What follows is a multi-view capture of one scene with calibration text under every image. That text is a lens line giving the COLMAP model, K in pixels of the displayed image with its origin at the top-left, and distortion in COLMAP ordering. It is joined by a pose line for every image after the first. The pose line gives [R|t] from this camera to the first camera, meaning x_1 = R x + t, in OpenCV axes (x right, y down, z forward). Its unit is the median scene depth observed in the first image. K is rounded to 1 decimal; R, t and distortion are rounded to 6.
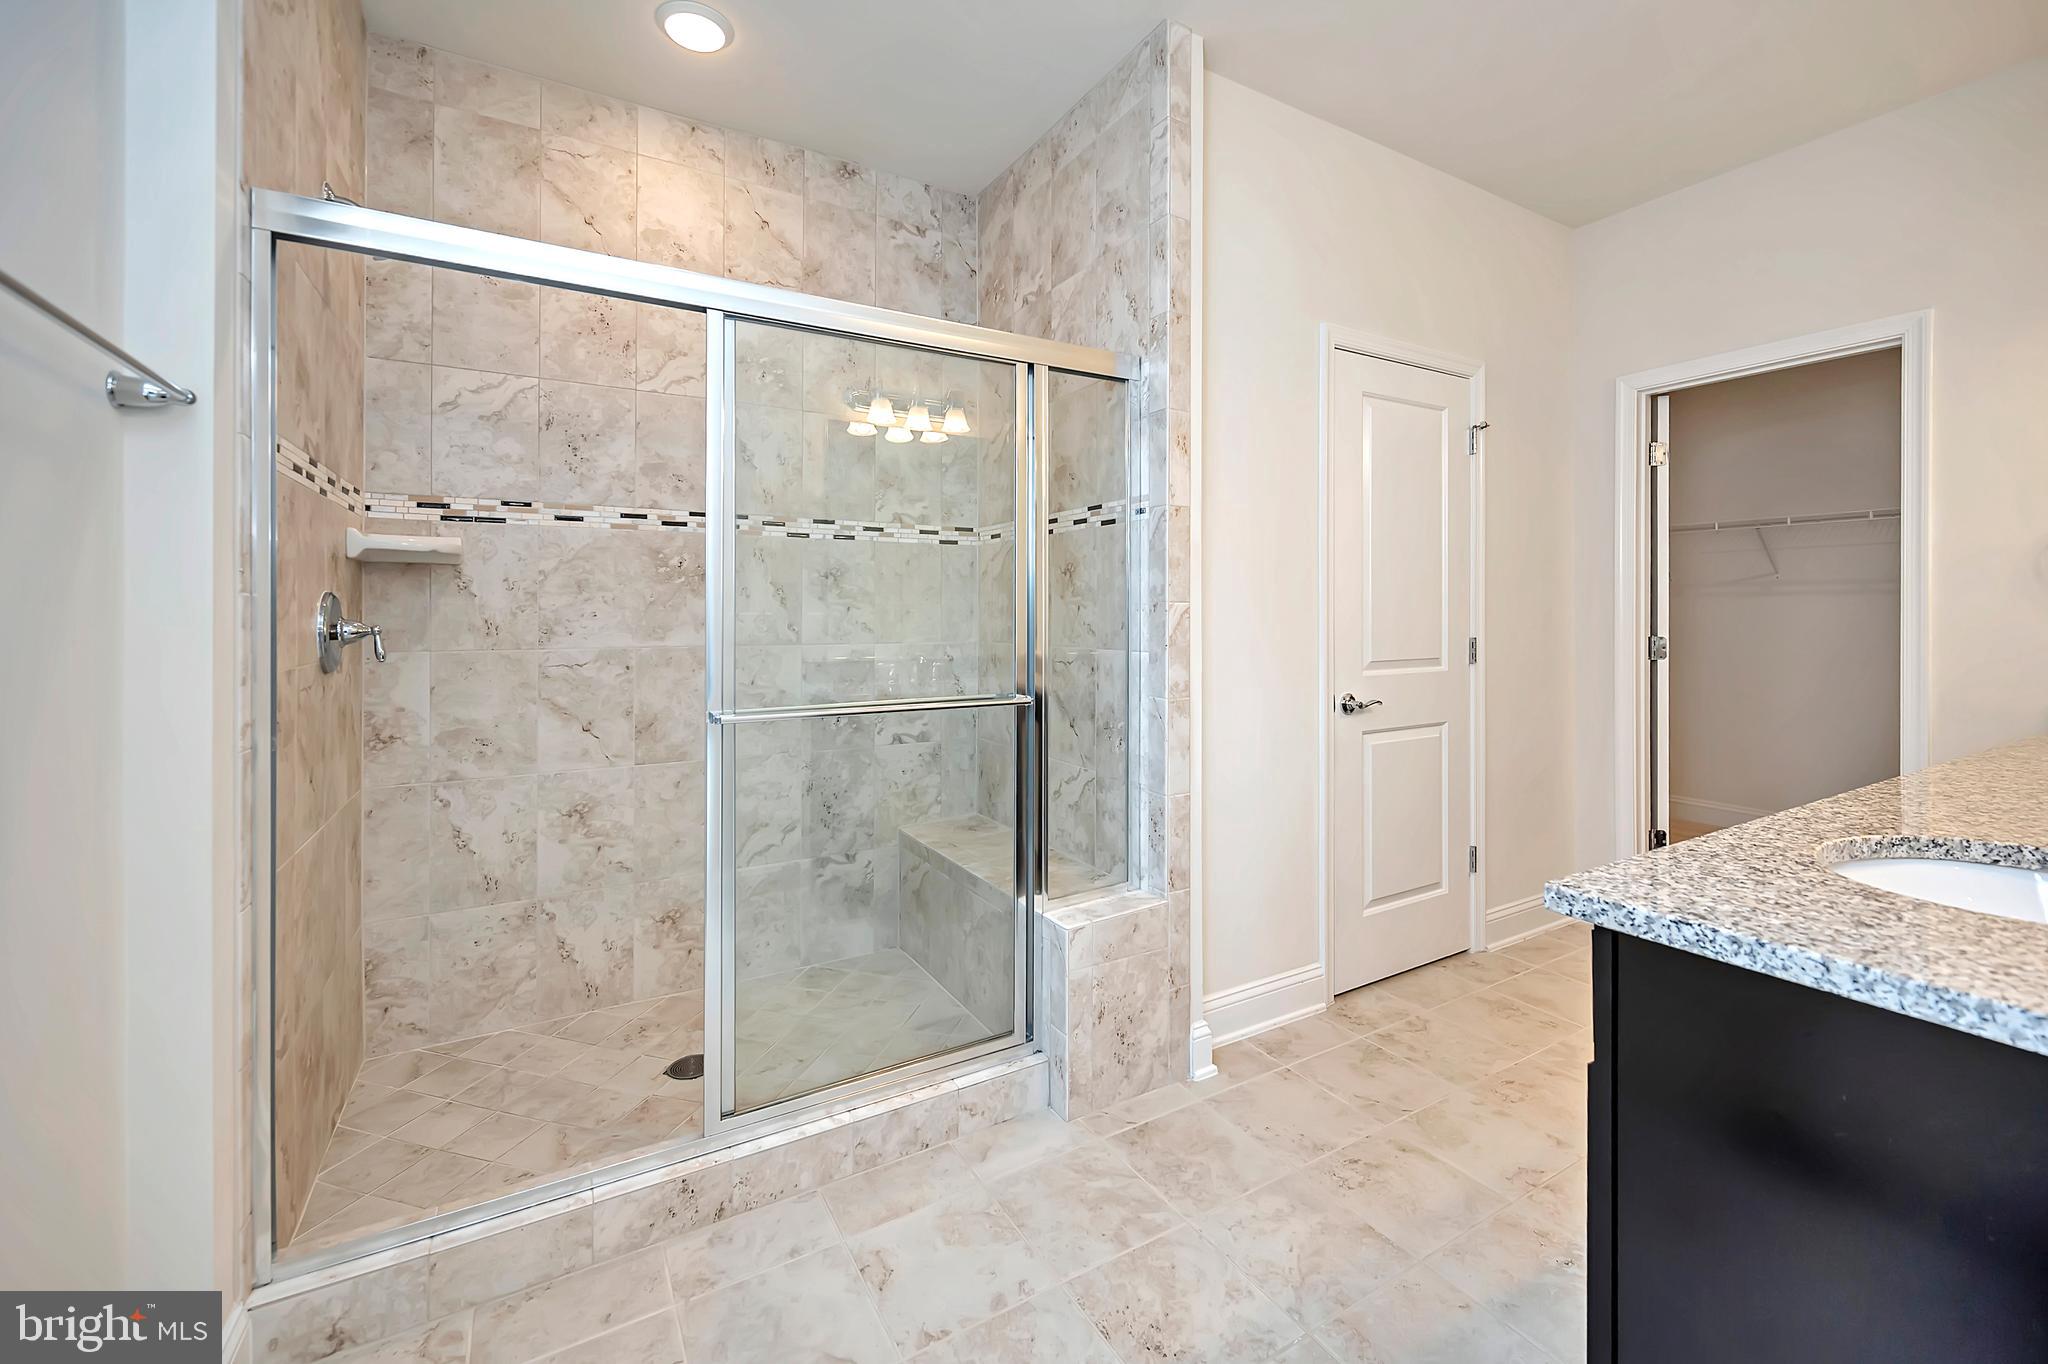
lens RADIAL K [[820.1, 0, 1028.6], [0, 820.1, 614.1], [0, 0, 1]] dist [0.000991, -0.000489]
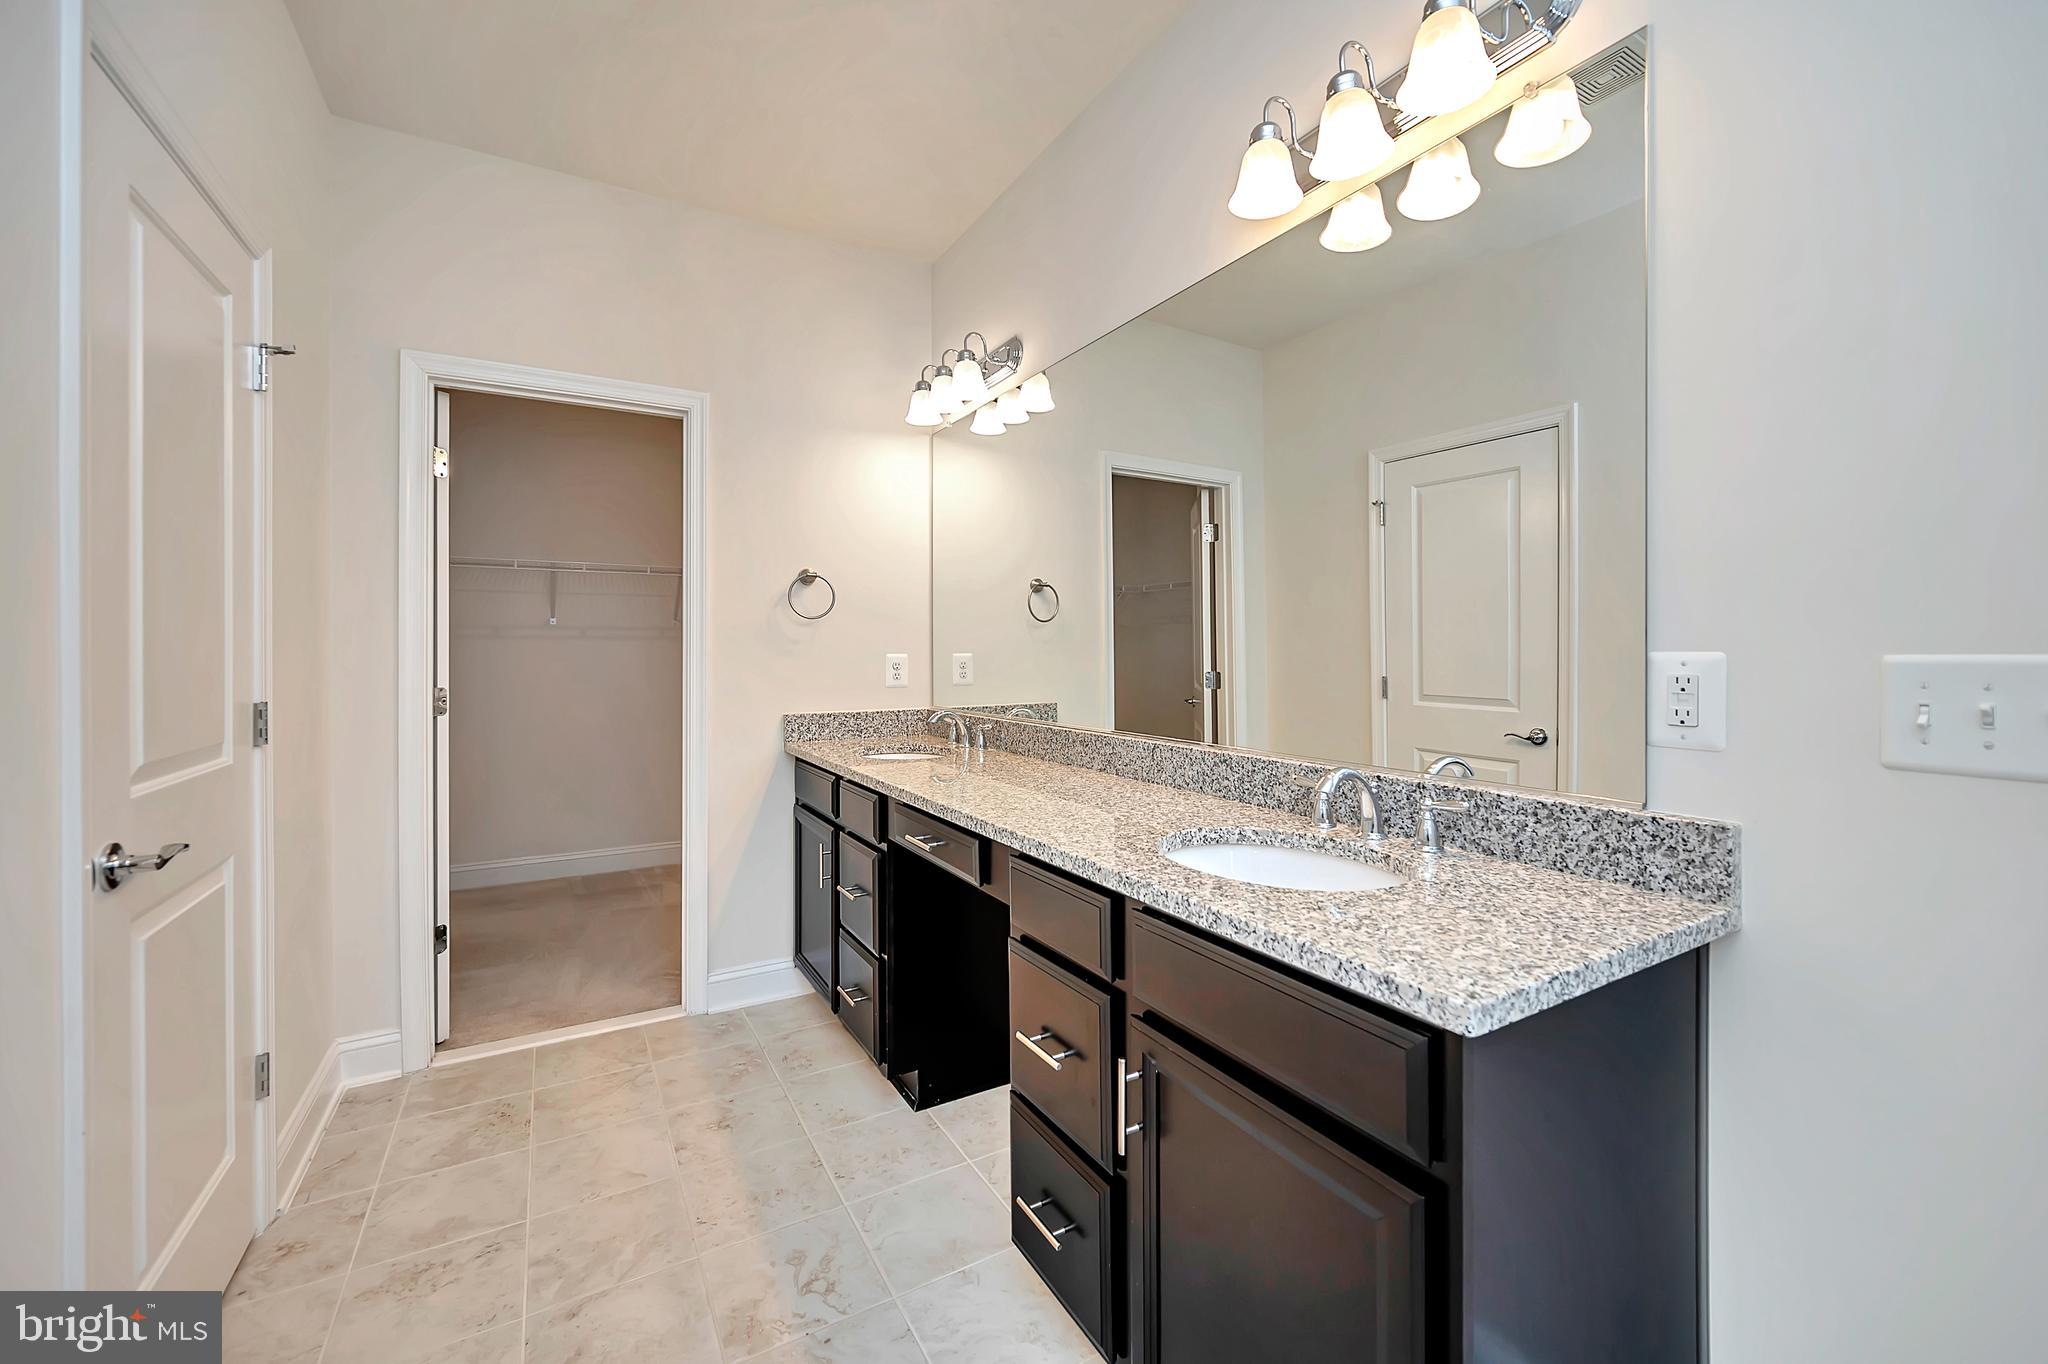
lens RADIAL K [[820.1, 0, 1034.4], [0, 820.1, 669.2], [0, 0, 1]] dist [0.000991, -0.000489]
pose [[-0.009318, -0.013036, 0.999872, -0.051243], [-0.001053, 0.999915, 0.013027, -0.002804], [-0.999956, -0.000932, -0.009331, 0.460671]]
